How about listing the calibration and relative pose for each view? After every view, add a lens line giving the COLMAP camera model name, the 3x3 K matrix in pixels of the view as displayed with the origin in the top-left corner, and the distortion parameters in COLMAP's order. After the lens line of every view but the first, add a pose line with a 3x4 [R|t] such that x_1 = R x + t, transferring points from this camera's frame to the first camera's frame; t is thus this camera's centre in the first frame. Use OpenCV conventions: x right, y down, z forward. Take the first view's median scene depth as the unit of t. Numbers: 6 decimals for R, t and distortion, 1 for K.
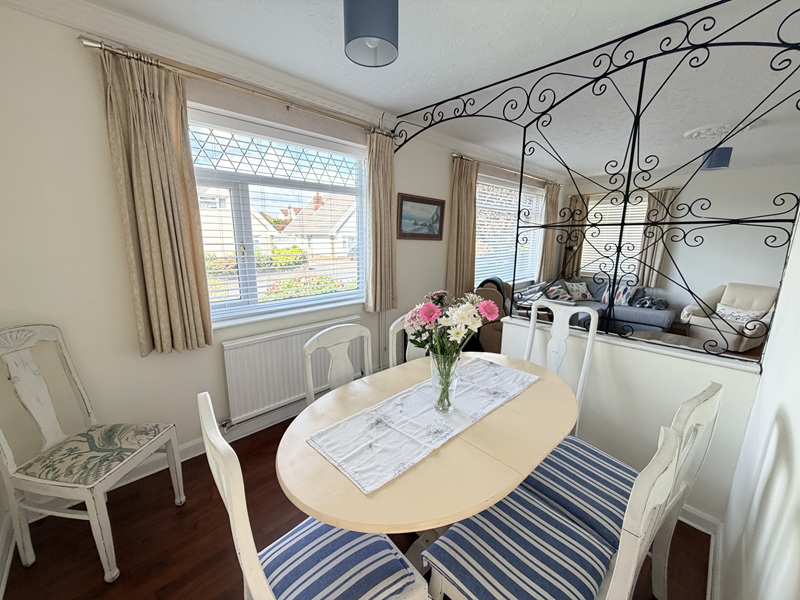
lens RADIAL K [[319.9, 0, 400.6], [0, 319.9, 301.2], [0, 0, 1]] dist [0.002699, 0.000159]
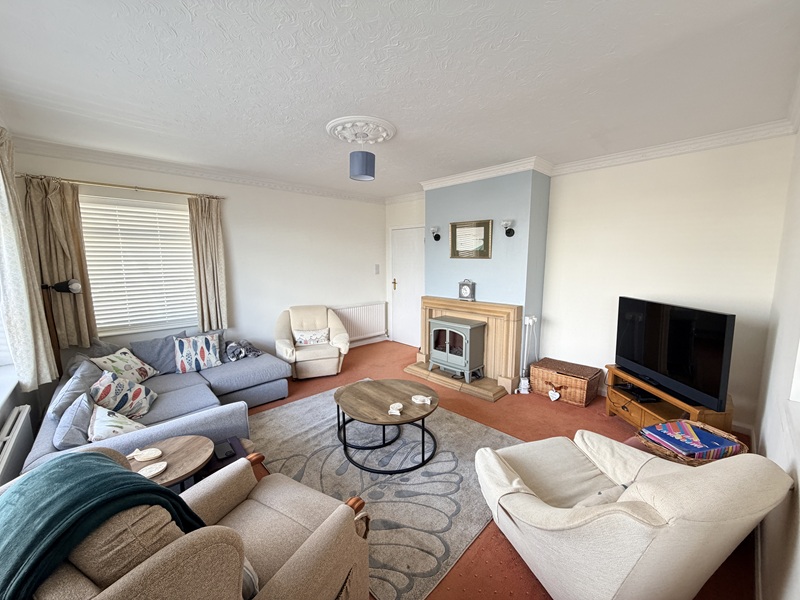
lens RADIAL K [[319.9, 0, 400.3], [0, 319.9, 303.1], [0, 0, 1]] dist [0.002699, 0.000159]
pose [[0.015087, -0.142136, 0.989732, 0.202330], [0.210579, 0.968096, 0.135818, -0.303290], [-0.977460, 0.206368, 0.044537, 1.477085]]
